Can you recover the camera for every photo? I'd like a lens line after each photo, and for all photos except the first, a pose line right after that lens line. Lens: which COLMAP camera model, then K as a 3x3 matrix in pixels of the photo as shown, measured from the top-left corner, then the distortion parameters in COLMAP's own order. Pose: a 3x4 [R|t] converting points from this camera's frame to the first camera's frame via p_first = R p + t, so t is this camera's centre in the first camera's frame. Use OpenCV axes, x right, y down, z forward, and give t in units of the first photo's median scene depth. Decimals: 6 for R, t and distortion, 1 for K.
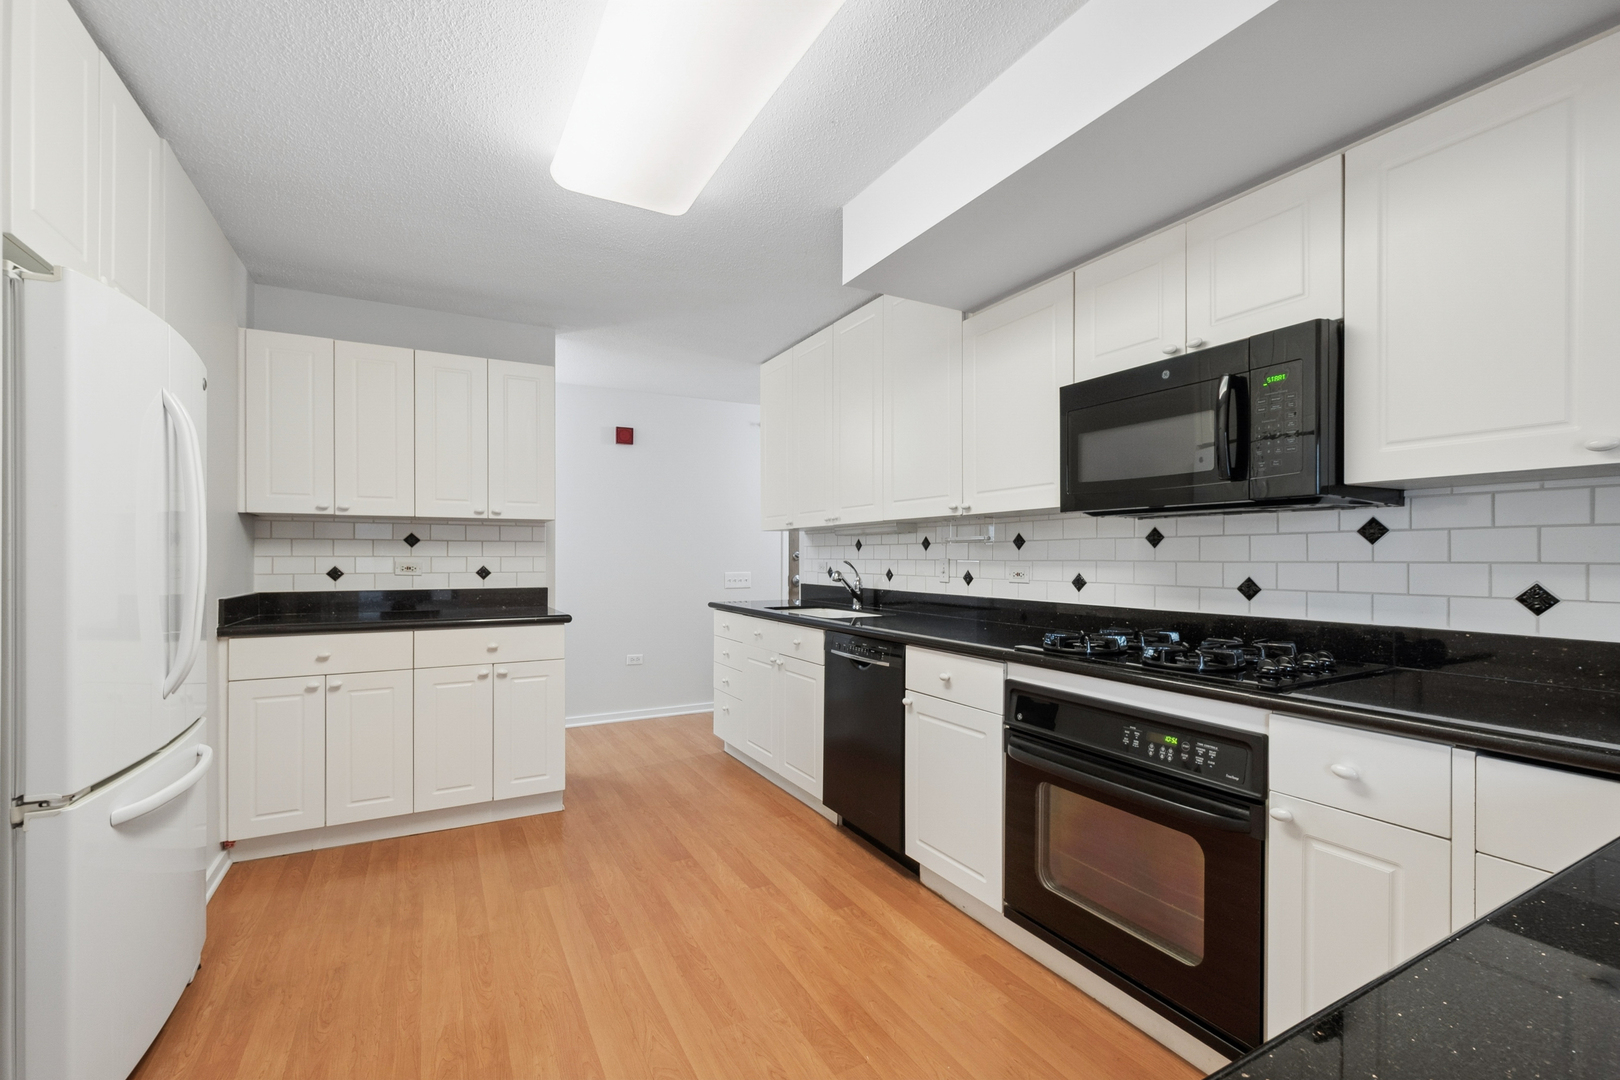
lens RADIAL K [[710.5, 0, 826.4], [0, 710.5, 556.9], [0, 0, 1]] dist [-0.000314, -0.000387]
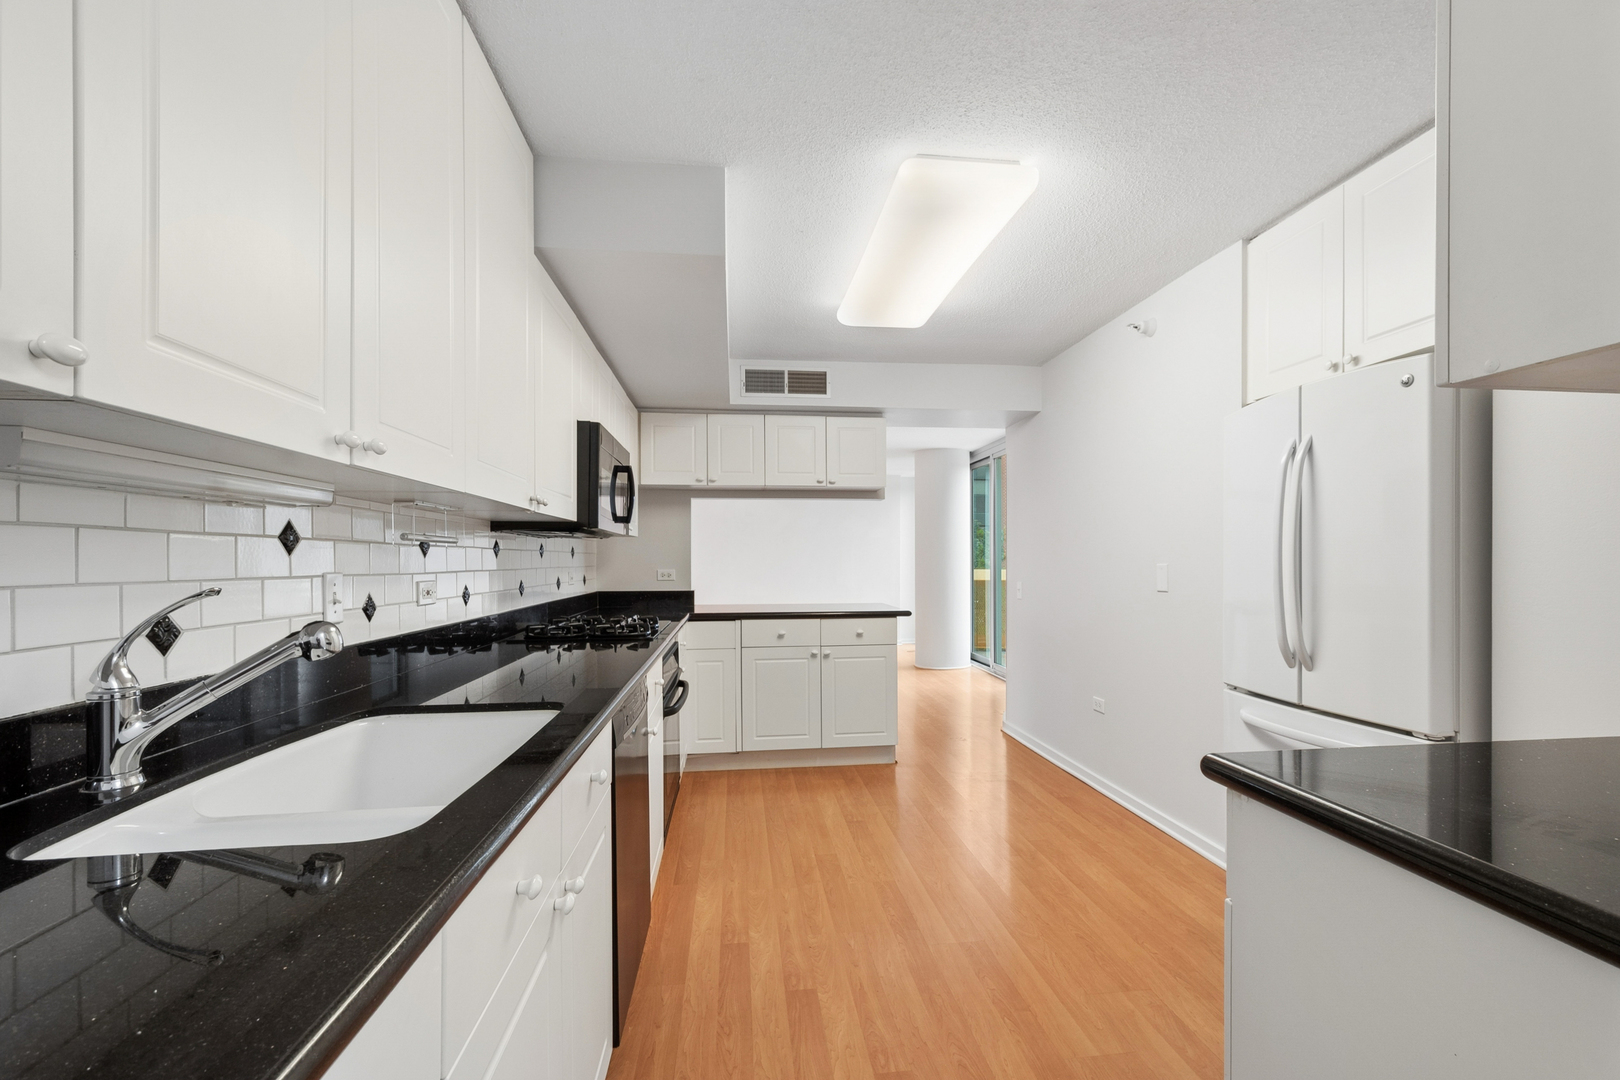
lens RADIAL K [[710.5, 0, 826.4], [0, 710.5, 556.9], [0, 0, 1]] dist [-0.000314, -0.000387]
pose [[-0.927249, -0.001805, 0.374441, -0.374548], [-0.001480, 0.999998, 0.001158, -0.010980], [-0.374442, 0.000519, -0.927250, 1.575752]]
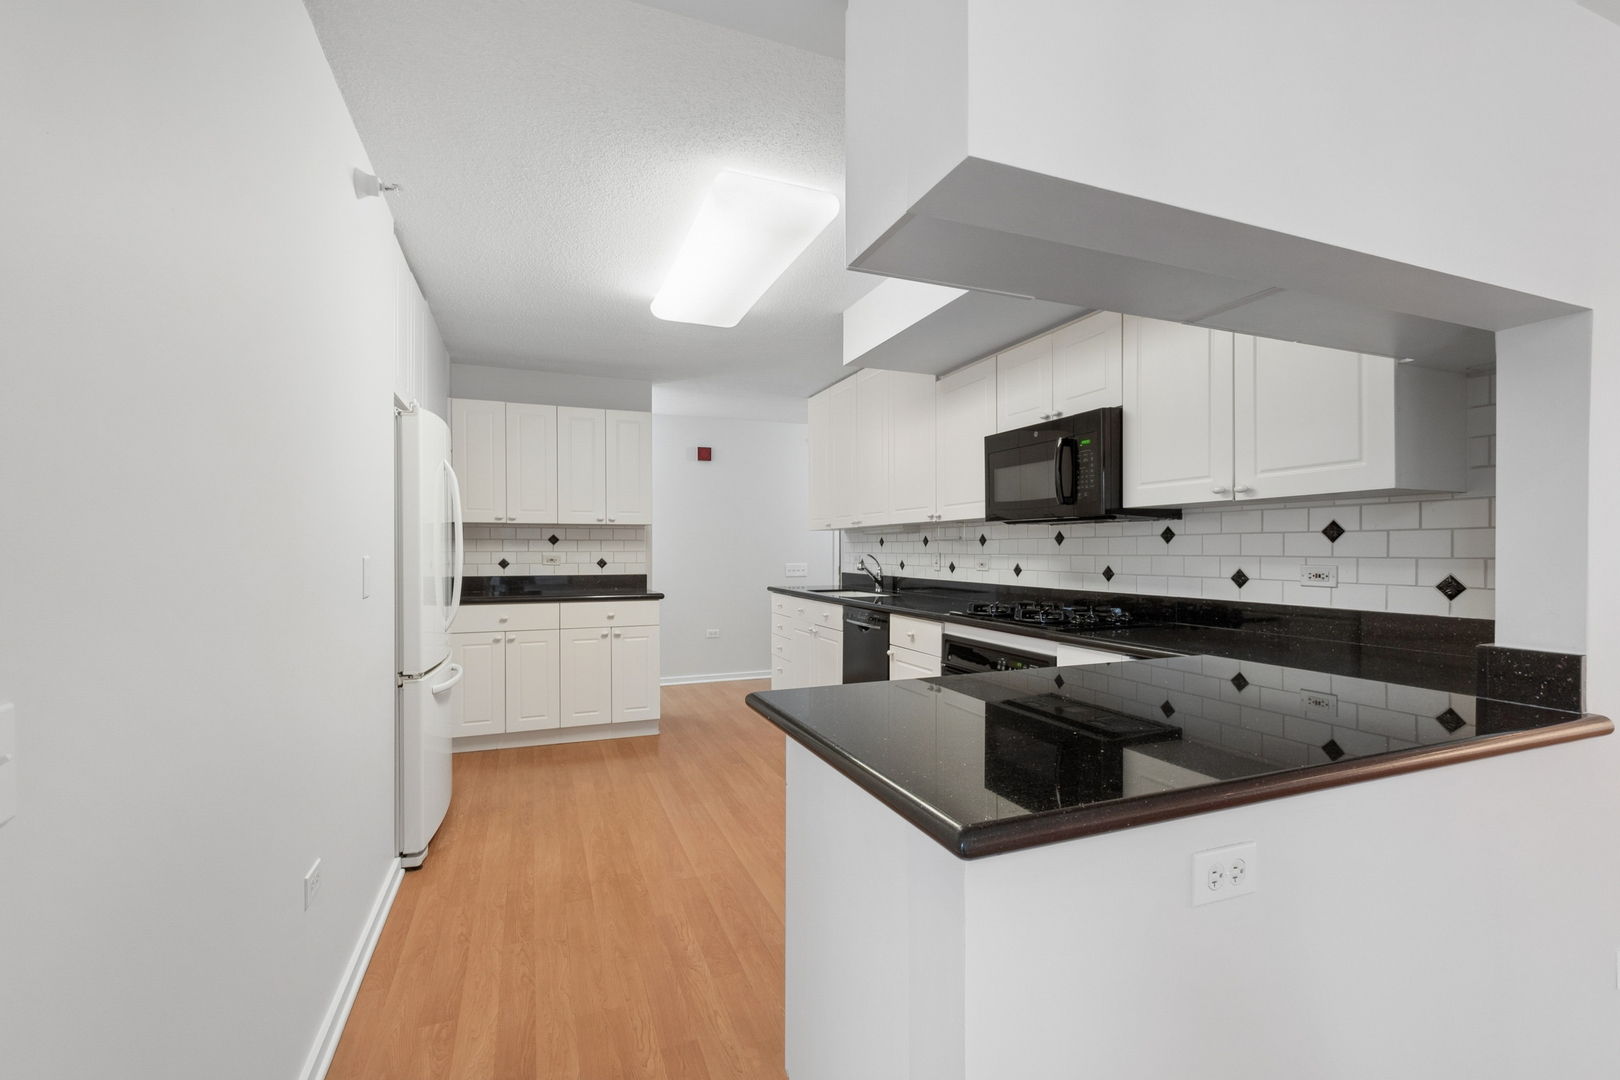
lens RADIAL K [[710.5, 0, 826.4], [0, 710.5, 556.9], [0, 0, 1]] dist [-0.000314, -0.000387]
pose [[0.992978, -0.000192, -0.118297, 0.141492], [0.001395, 0.999948, 0.010087, -0.004240], [0.118289, -0.010181, 0.992927, -0.400669]]
